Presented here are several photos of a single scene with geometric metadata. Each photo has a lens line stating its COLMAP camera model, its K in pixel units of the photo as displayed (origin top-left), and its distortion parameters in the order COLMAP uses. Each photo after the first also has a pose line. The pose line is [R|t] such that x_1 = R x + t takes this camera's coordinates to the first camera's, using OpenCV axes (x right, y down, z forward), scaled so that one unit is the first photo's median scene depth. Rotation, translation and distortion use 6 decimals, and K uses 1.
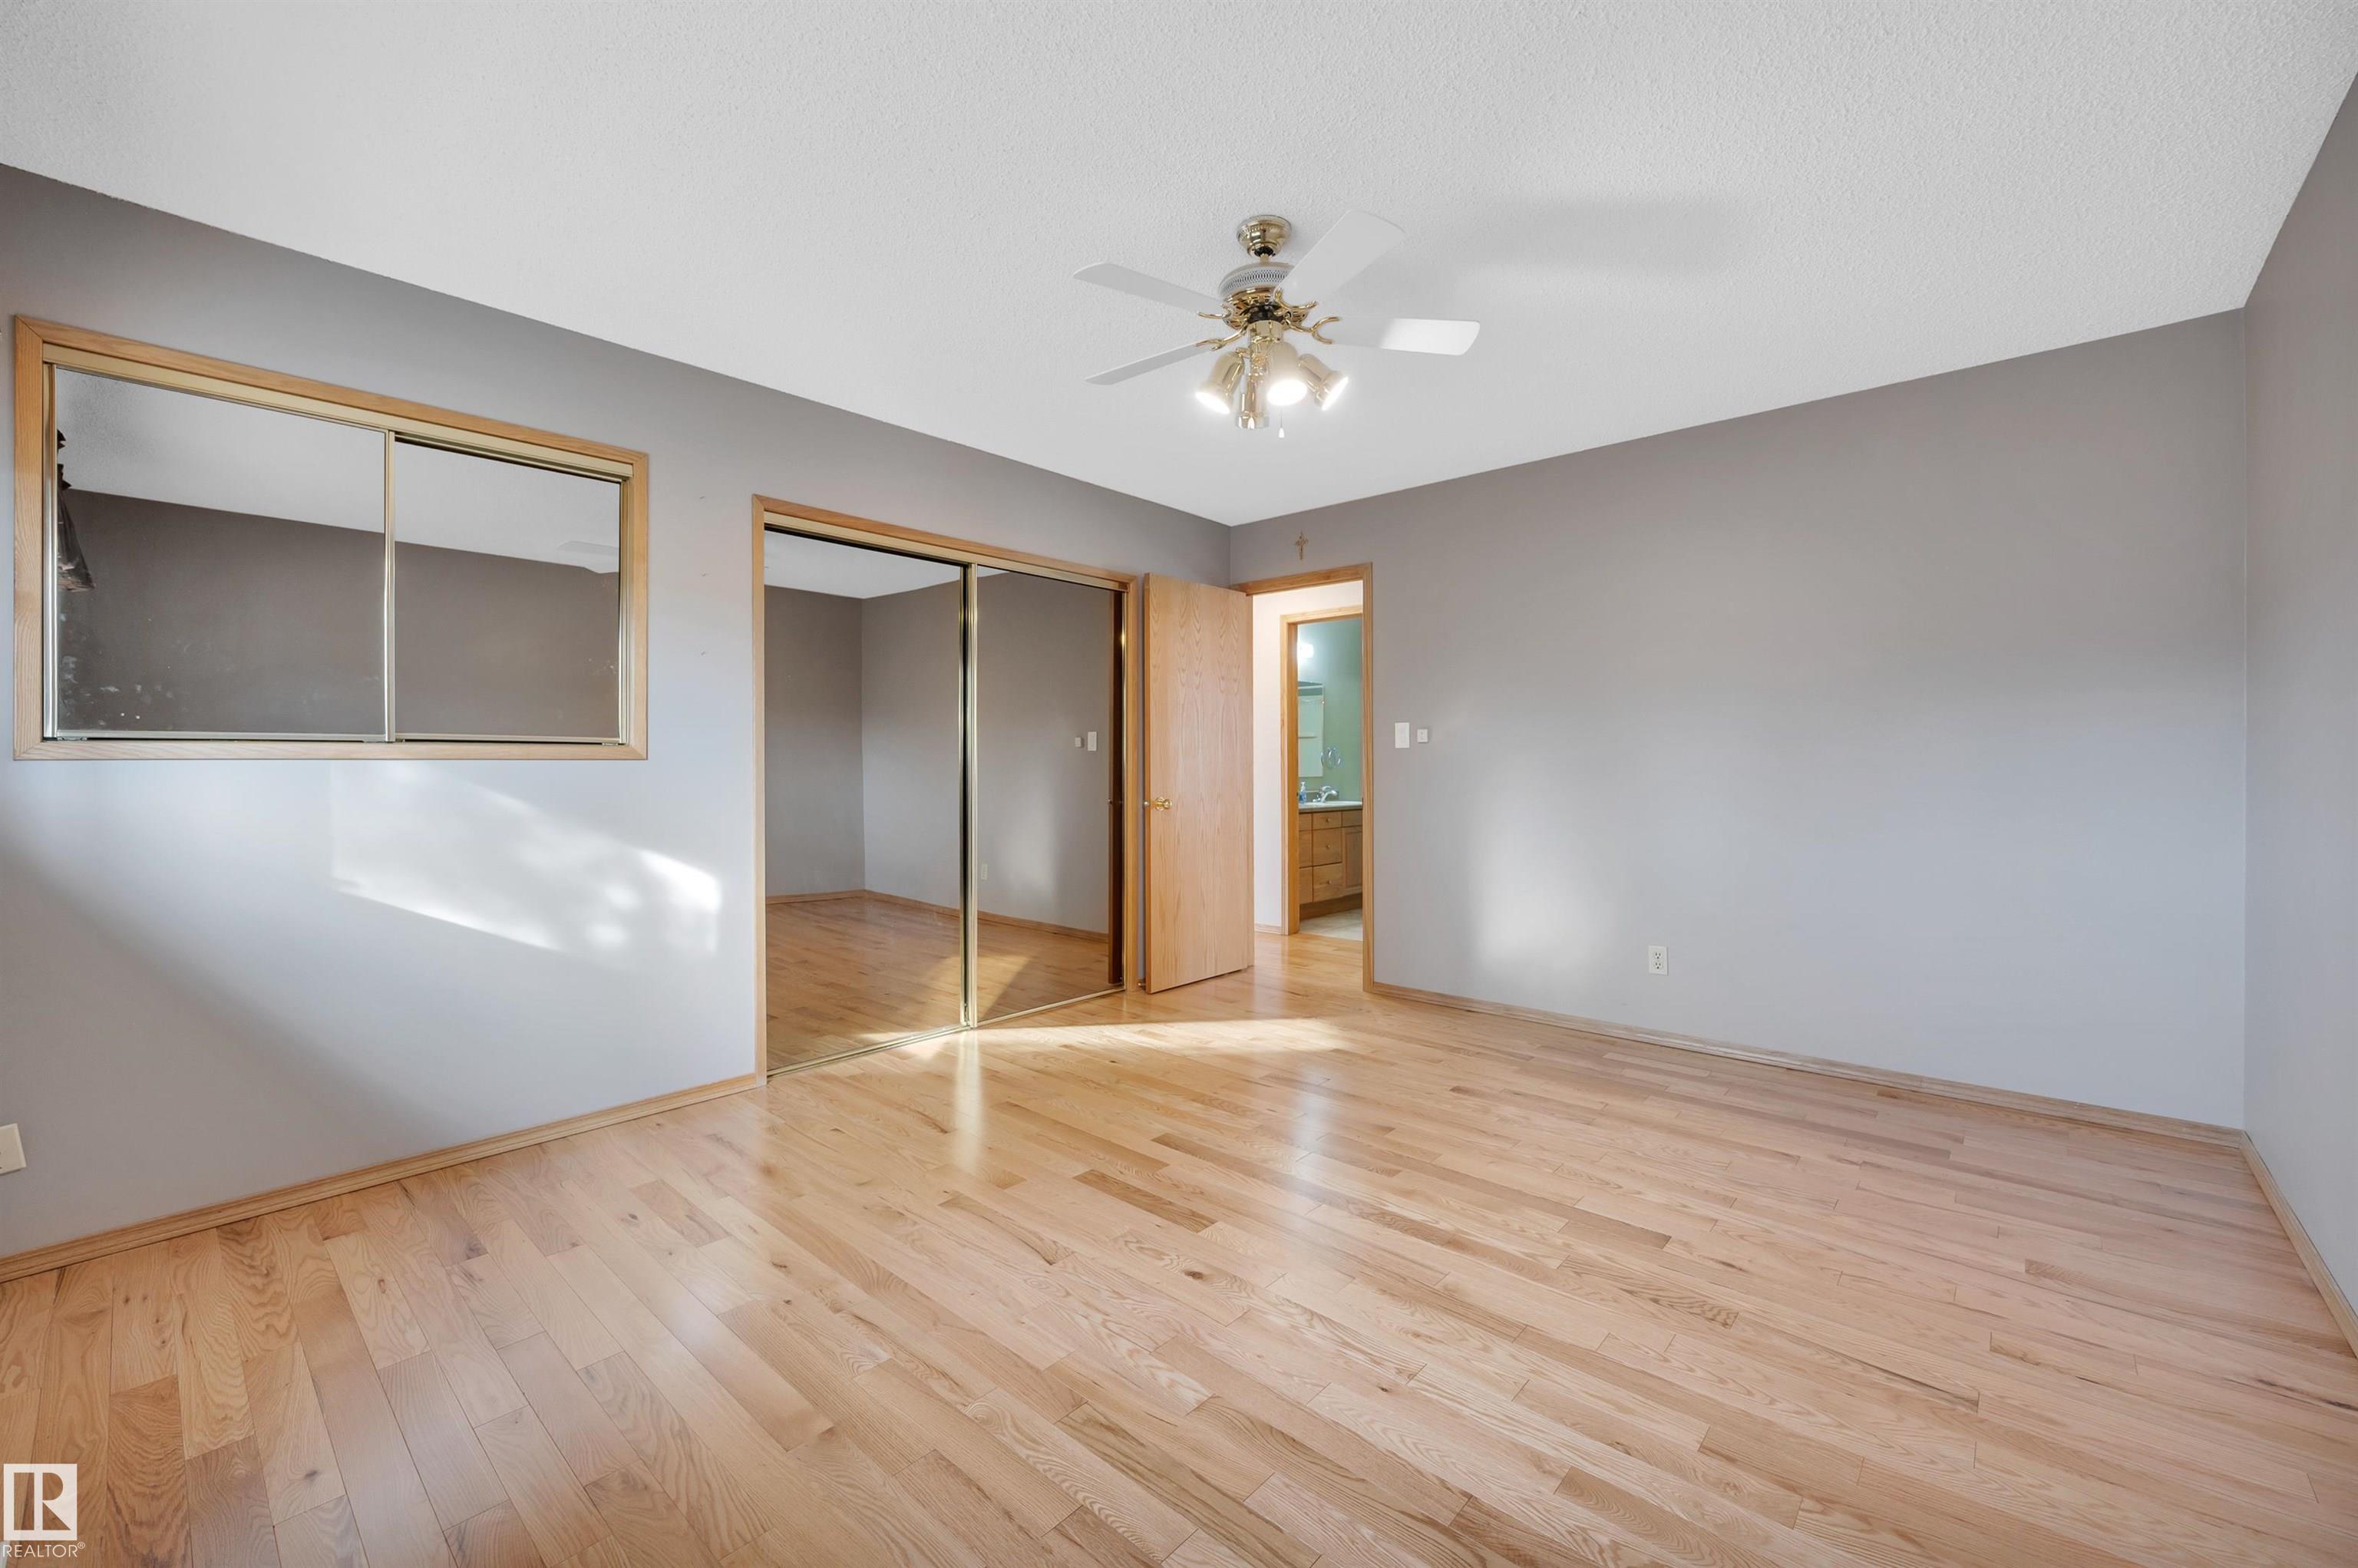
lens RADIAL K [[953.1, 0, 1177.3], [0, 953.1, 769.5], [0, 0, 1]] dist [-0.000423, 0.000076]
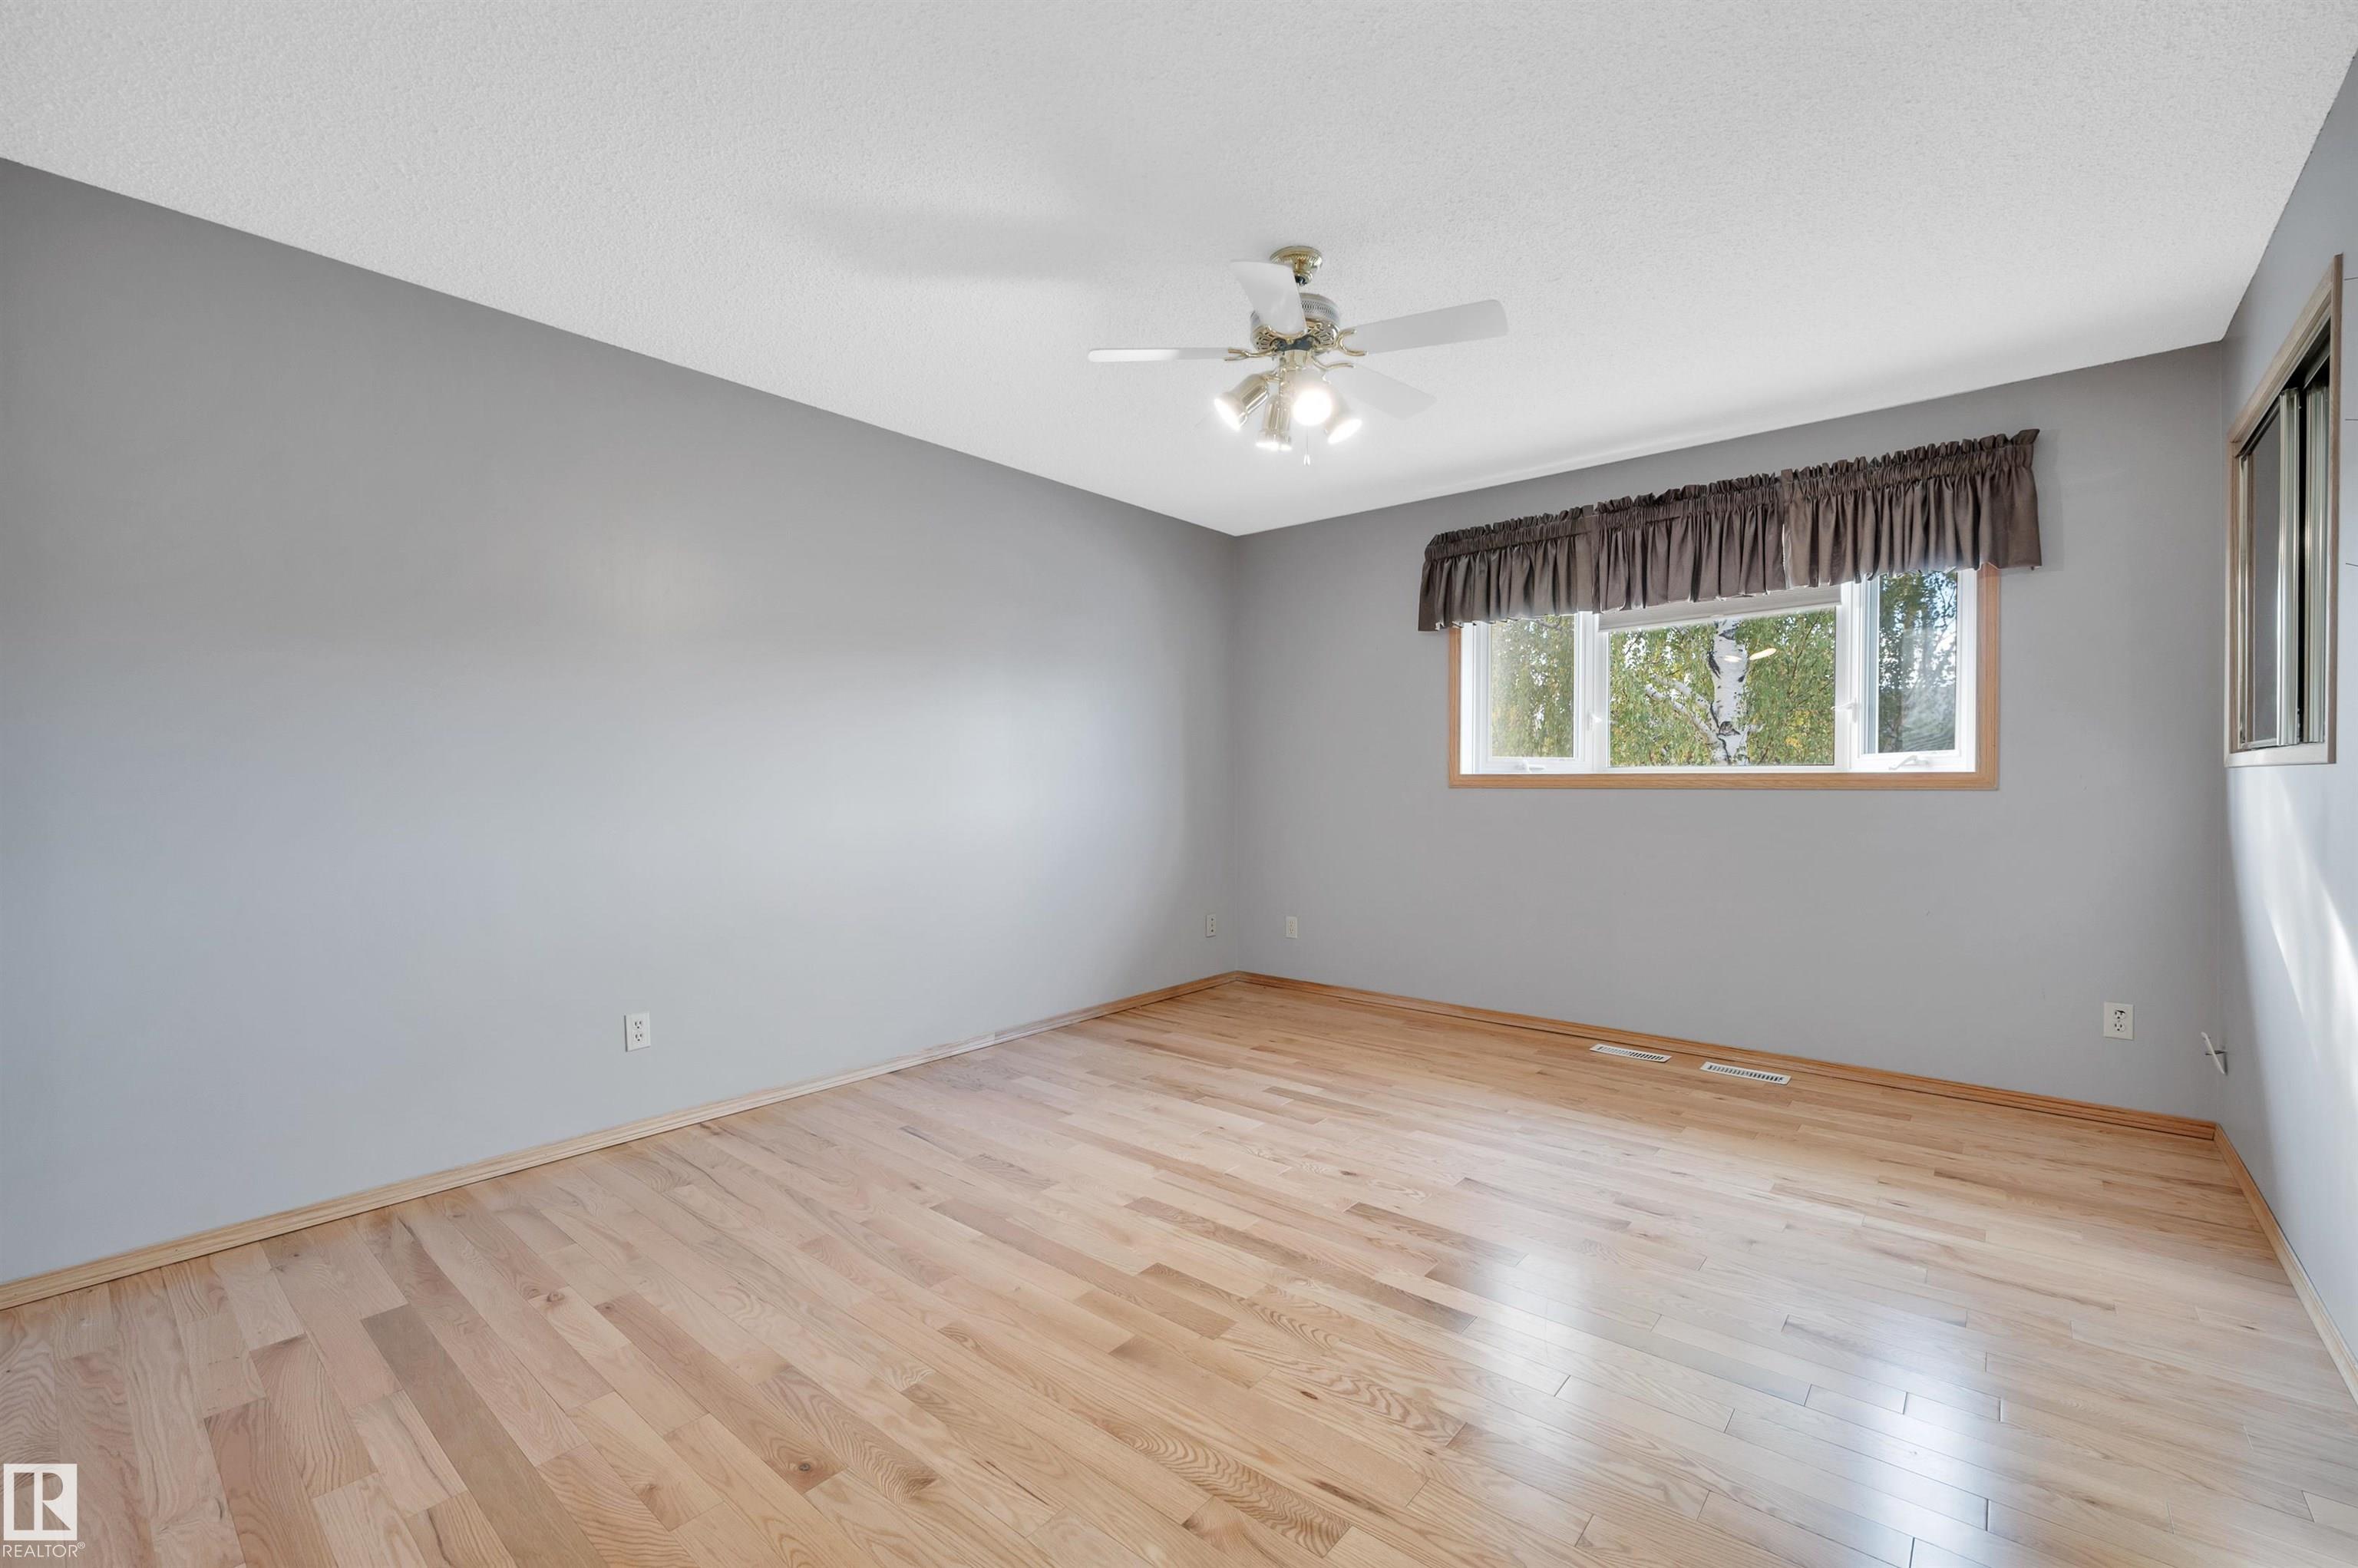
lens RADIAL K [[953.1, 0, 1182.5], [0, 953.1, 784.0], [0, 0, 1]] dist [-0.000423, 0.000076]
pose [[-0.999495, 0.005483, -0.031300, 0.250215], [0.005126, 0.999921, 0.011458, -0.009797], [0.031361, 0.011292, -0.999444, 2.044904]]
